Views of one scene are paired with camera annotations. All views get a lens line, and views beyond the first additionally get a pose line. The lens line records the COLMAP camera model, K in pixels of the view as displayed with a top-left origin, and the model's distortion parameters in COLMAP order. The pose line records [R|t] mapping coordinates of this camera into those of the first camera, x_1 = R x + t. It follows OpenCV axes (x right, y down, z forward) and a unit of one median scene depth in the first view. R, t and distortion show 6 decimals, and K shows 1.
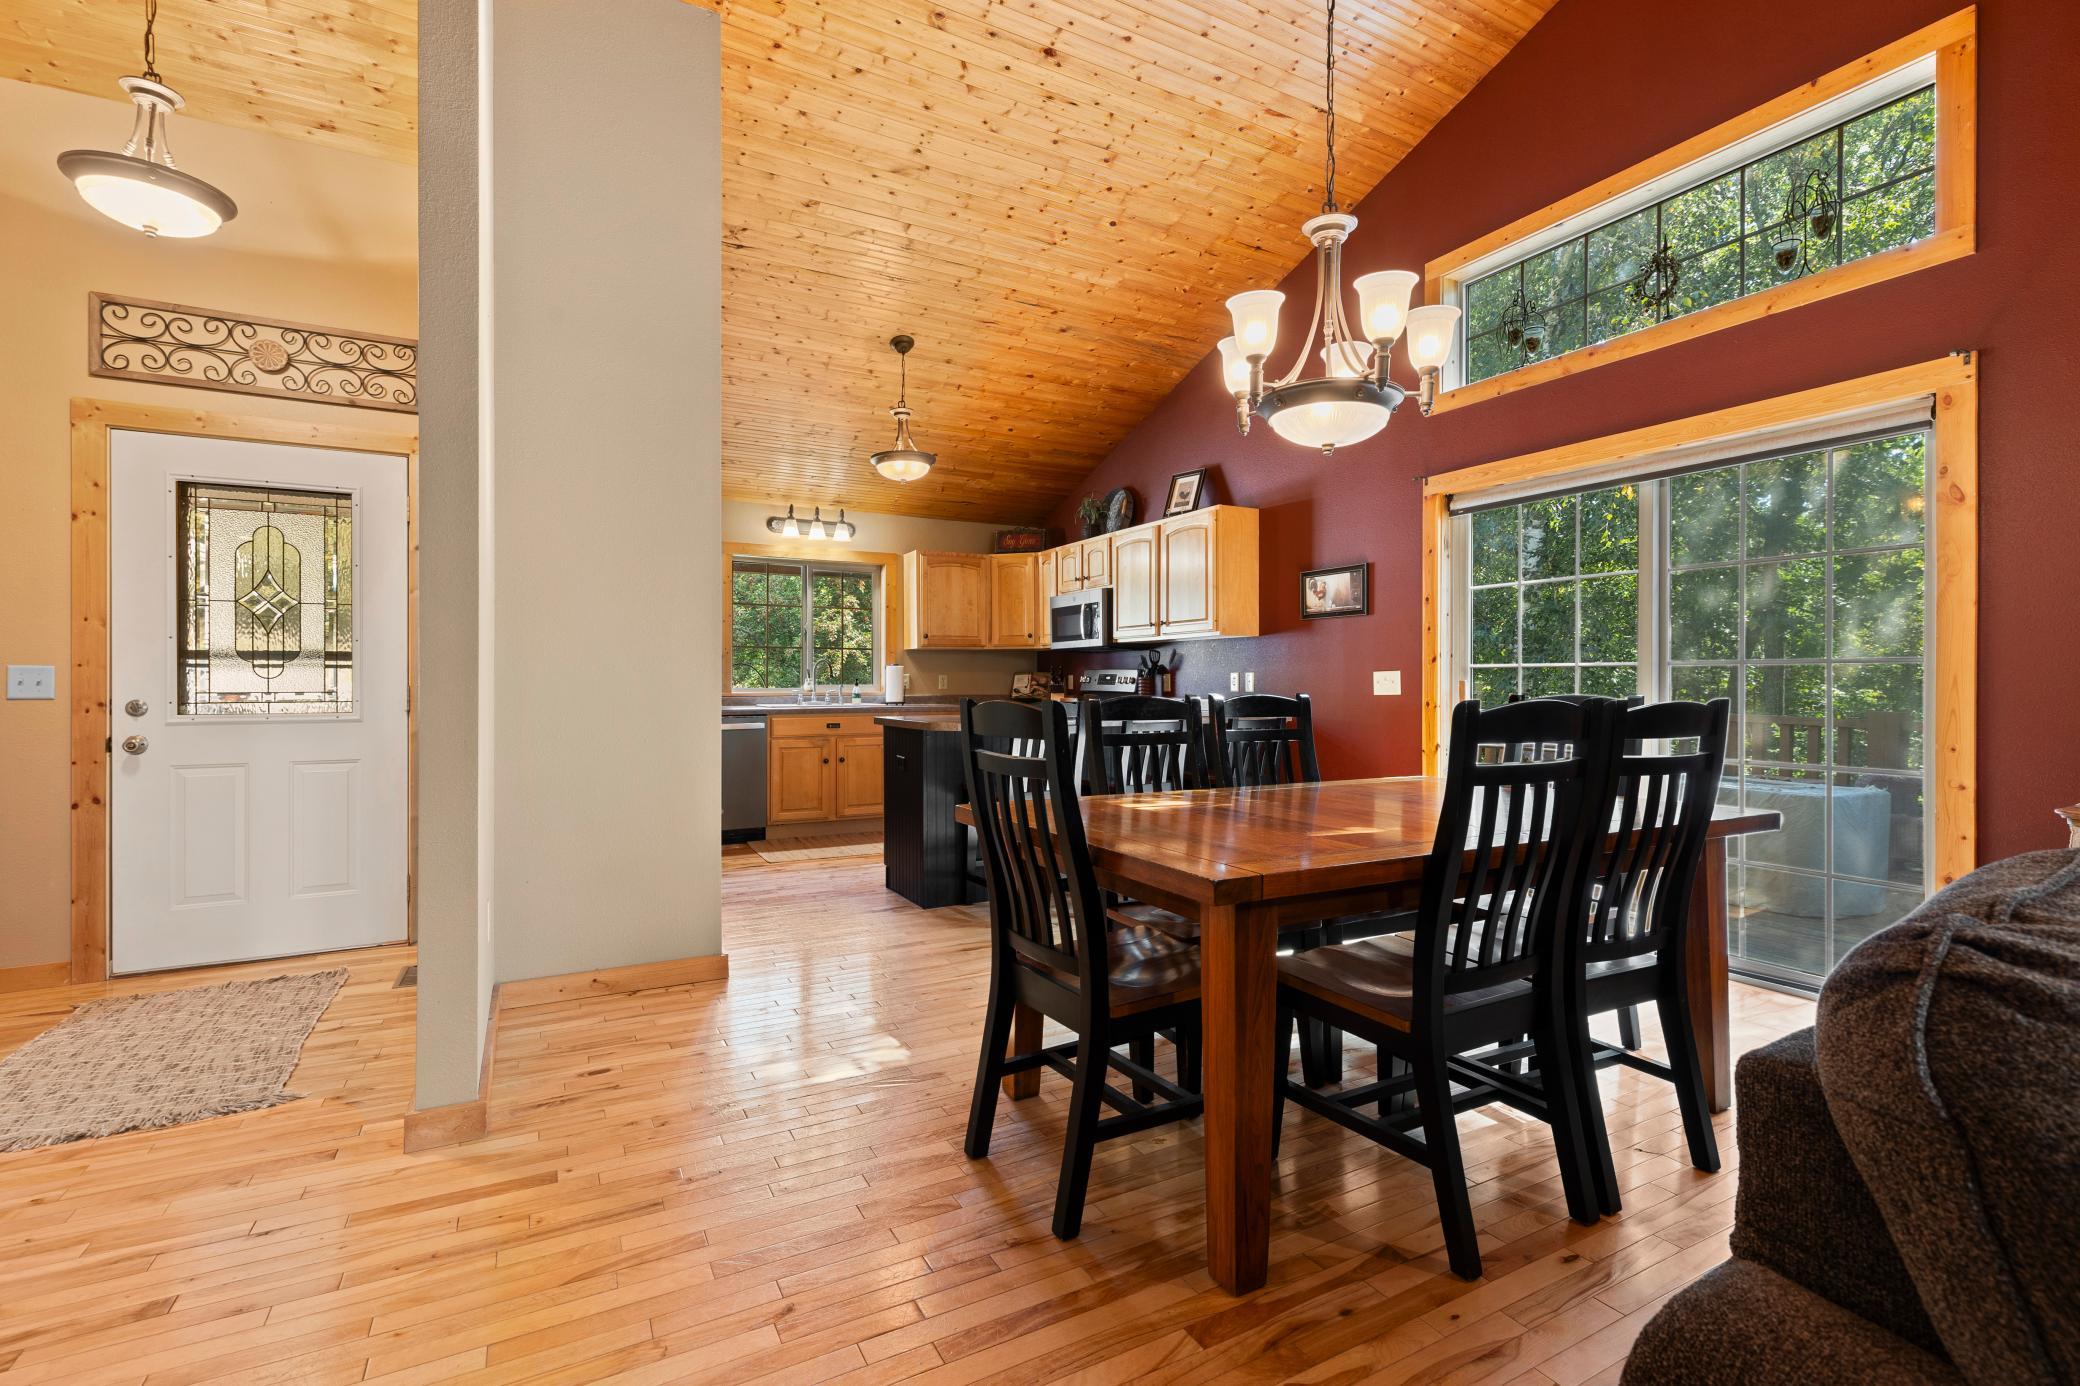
lens RADIAL K [[938.4, 0, 1042.2], [0, 938.4, 681.5], [0, 0, 1]] dist [0.006780, 0.000013]
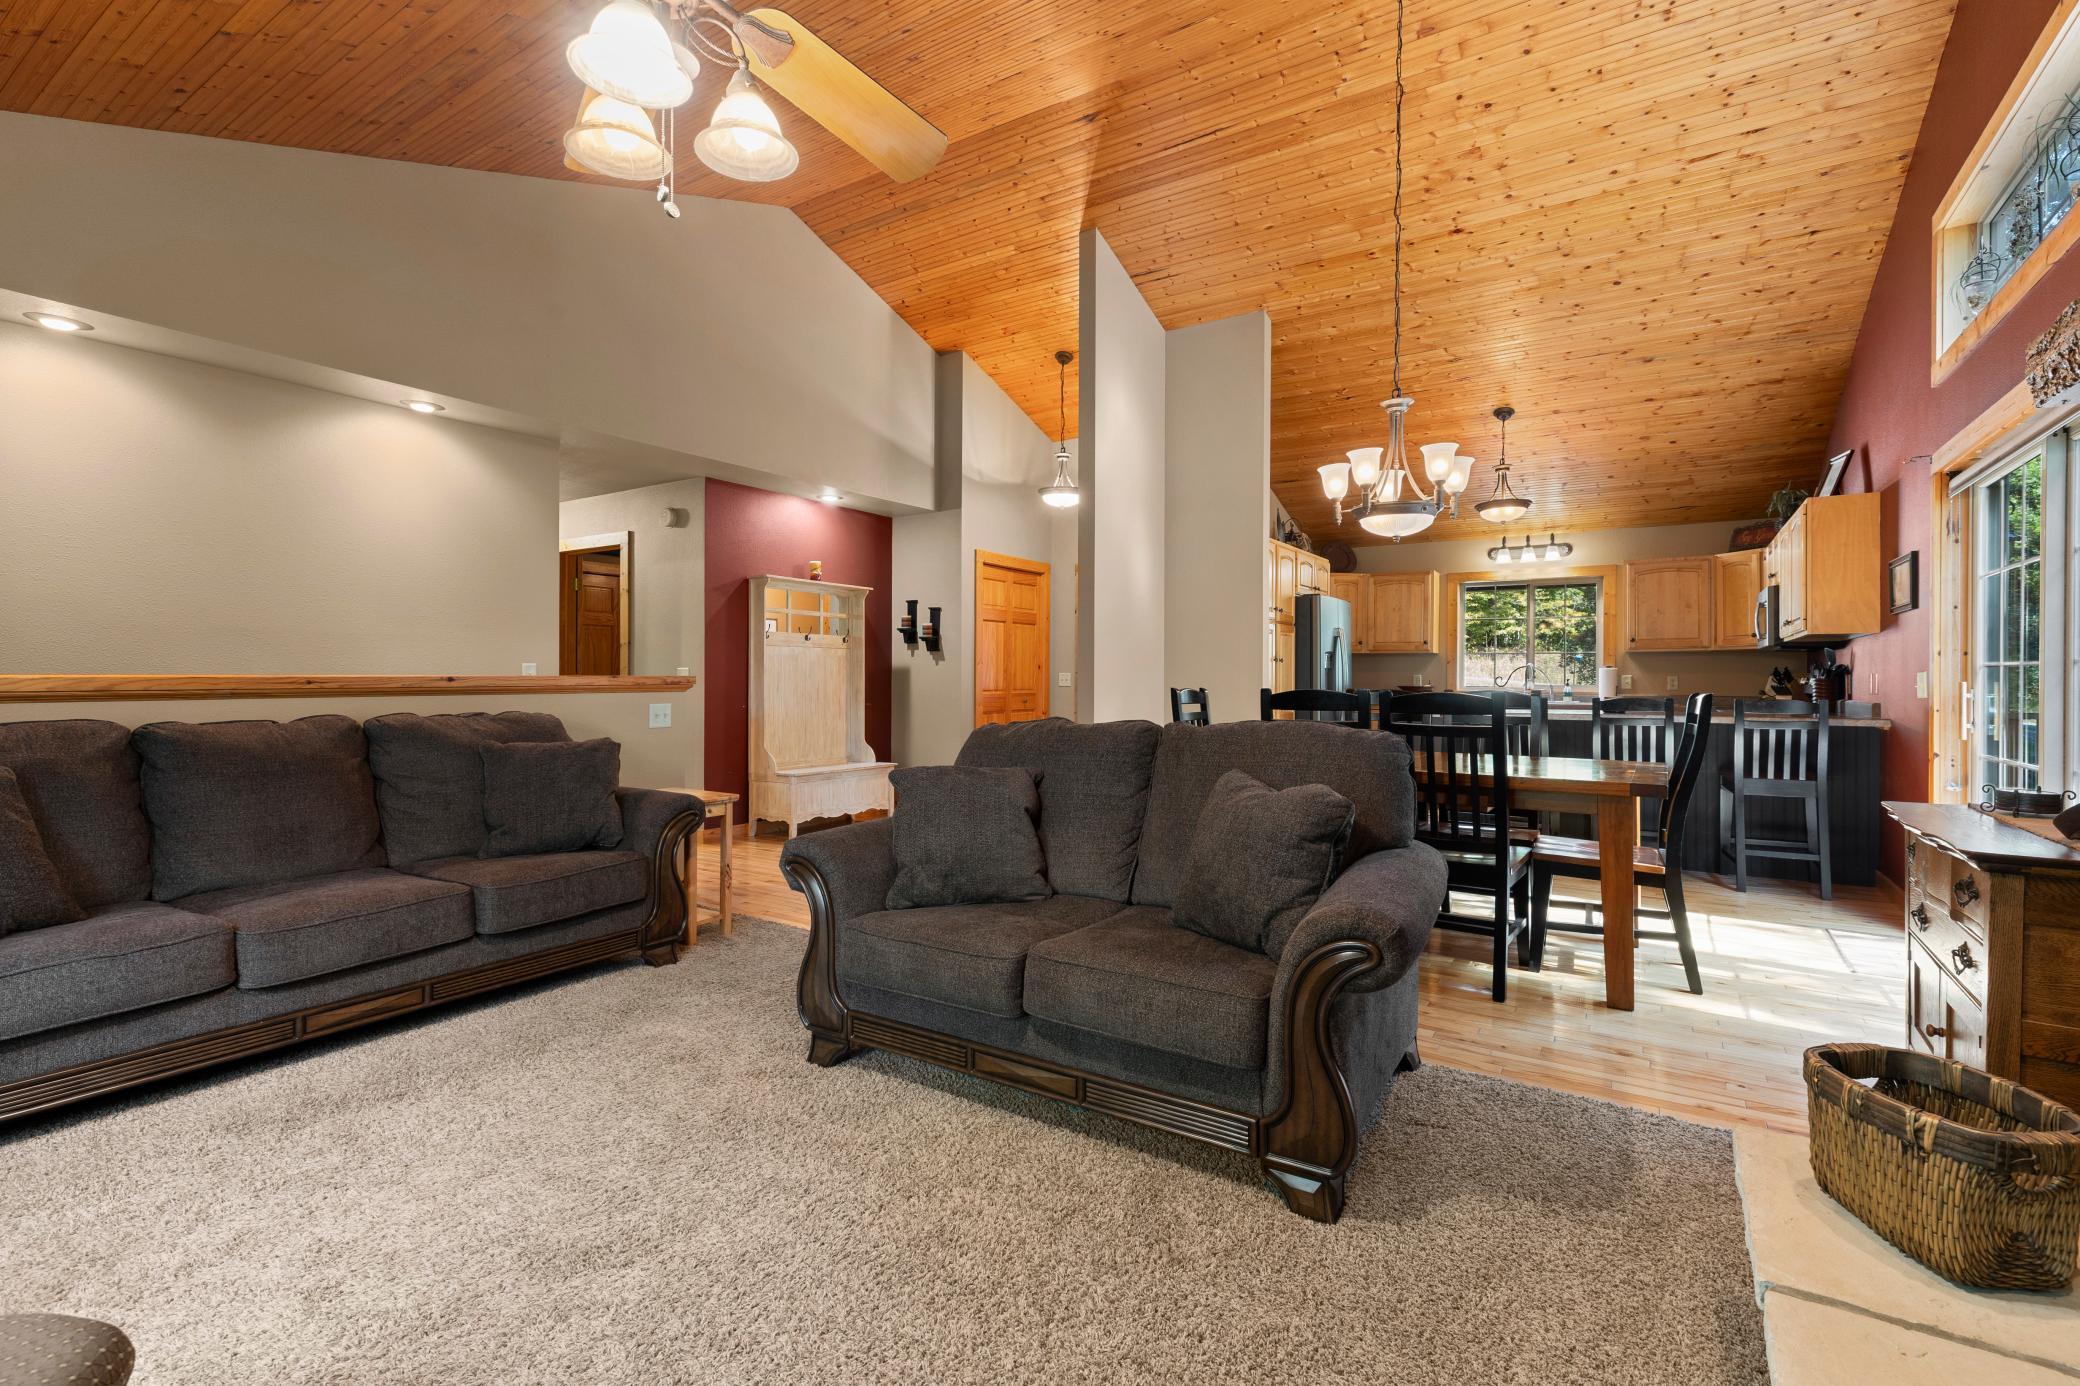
lens RADIAL K [[938.4, 0, 1030.9], [0, 938.4, 680.8], [0, 0, 1]] dist [0.006780, 0.000013]
pose [[0.469044, 0.004122, -0.883165, 0.570009], [-0.005255, 0.999984, 0.001877, -0.000097], [0.883159, 0.003761, 0.469058, -0.126035]]
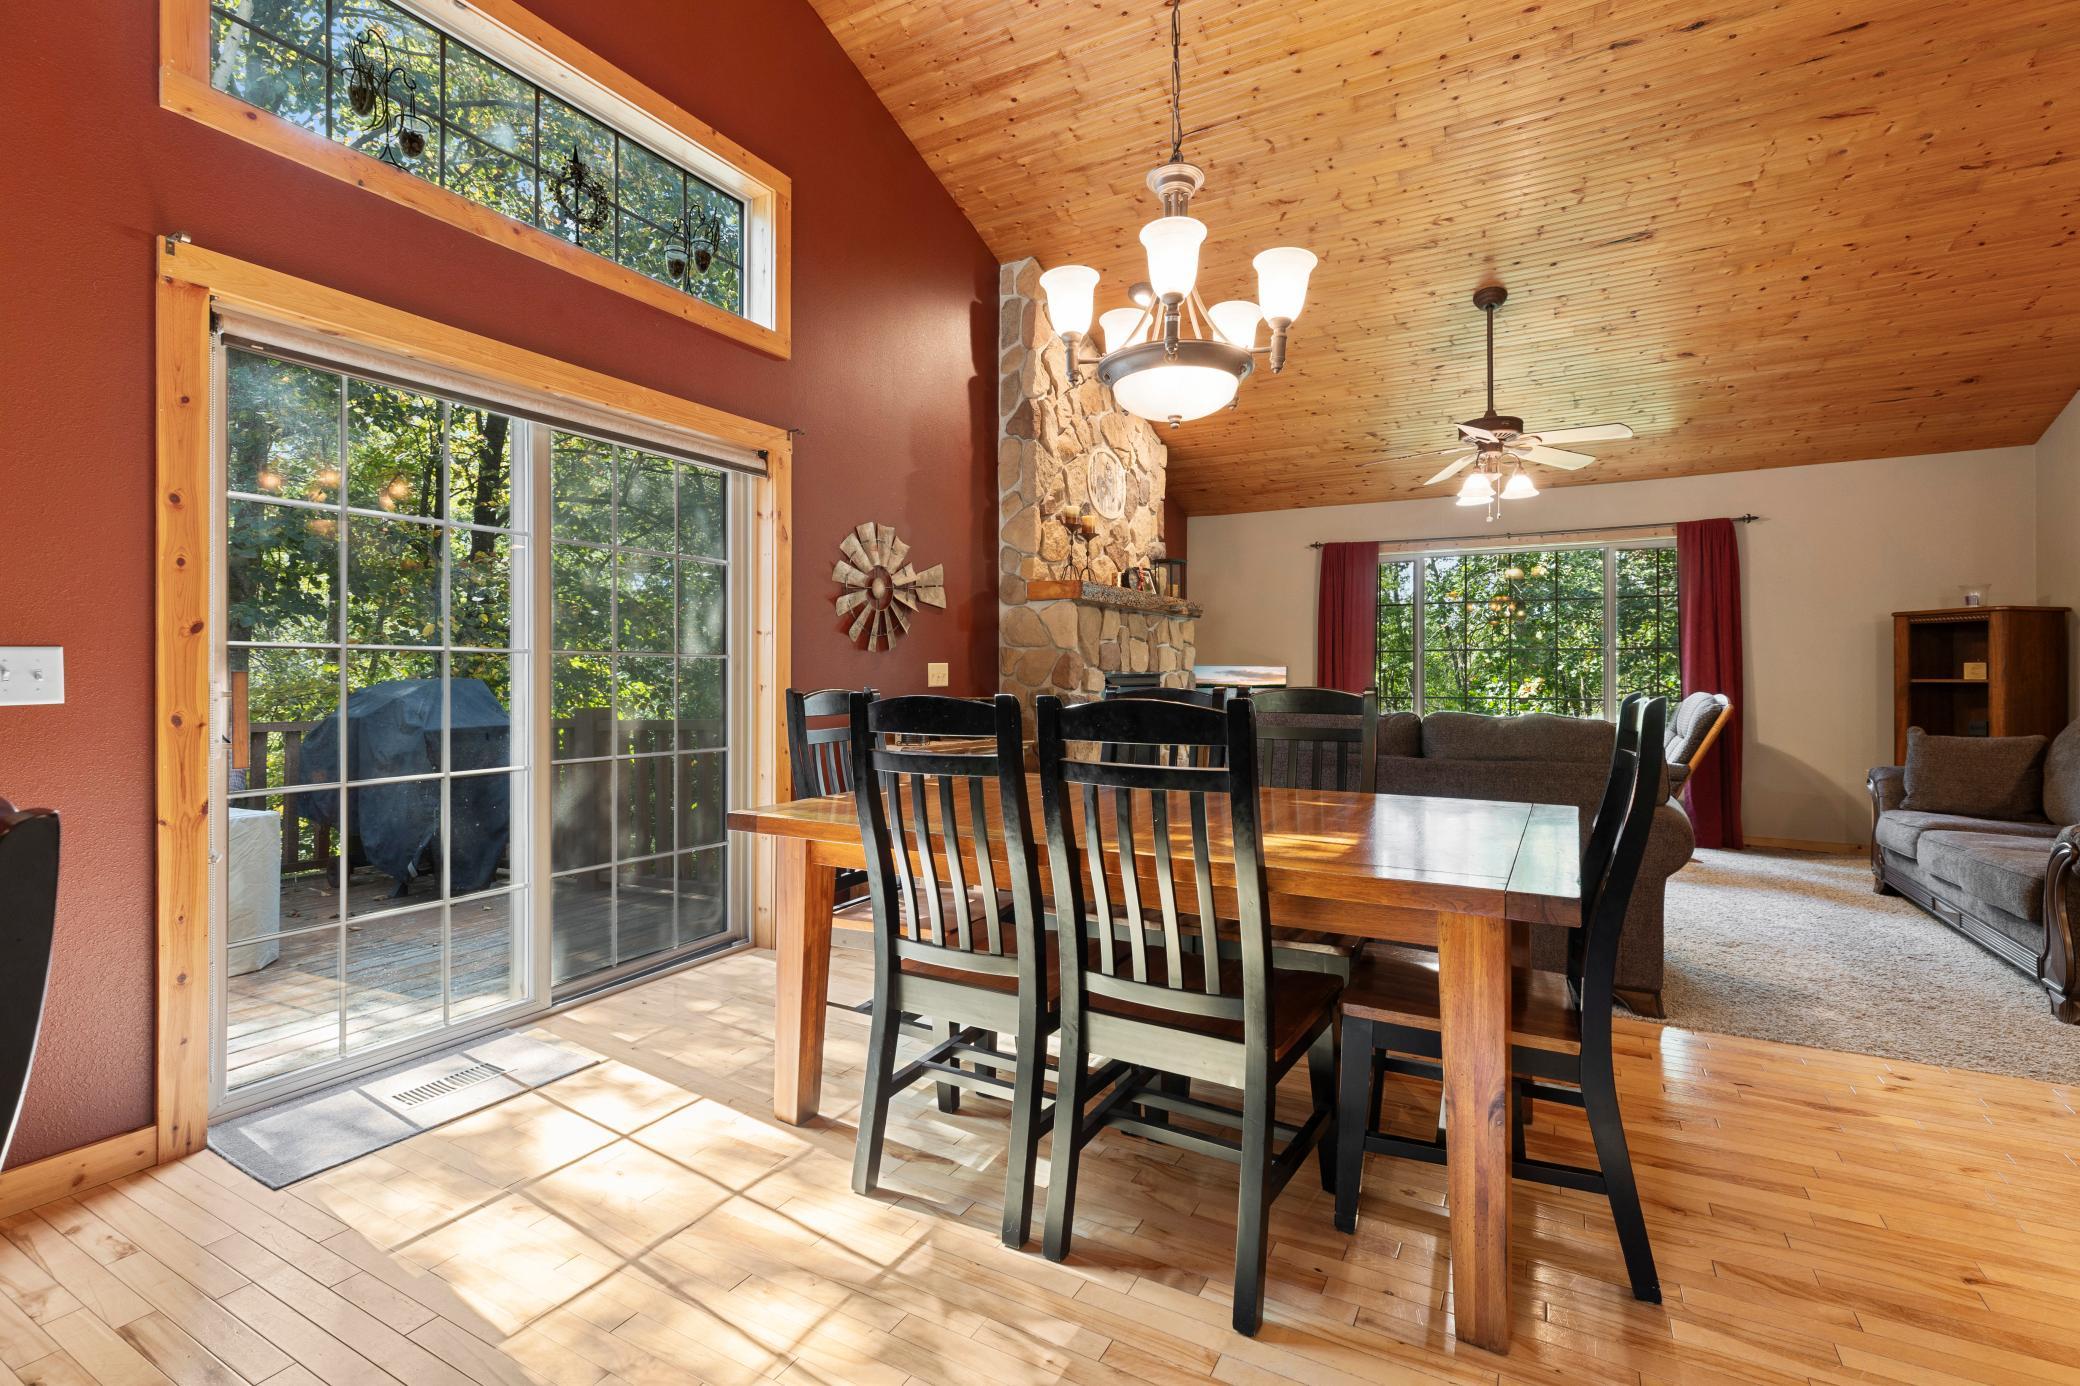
lens RADIAL K [[938.4, 0, 1040.0], [0, 938.4, 671.3], [0, 0, 1]] dist [0.006780, 0.000013]
pose [[-0.535292, 0.003434, 0.844660, -0.156235], [0.000819, 0.999993, -0.003546, 0.001134], [-0.844667, -0.001207, -0.535291, 0.626973]]
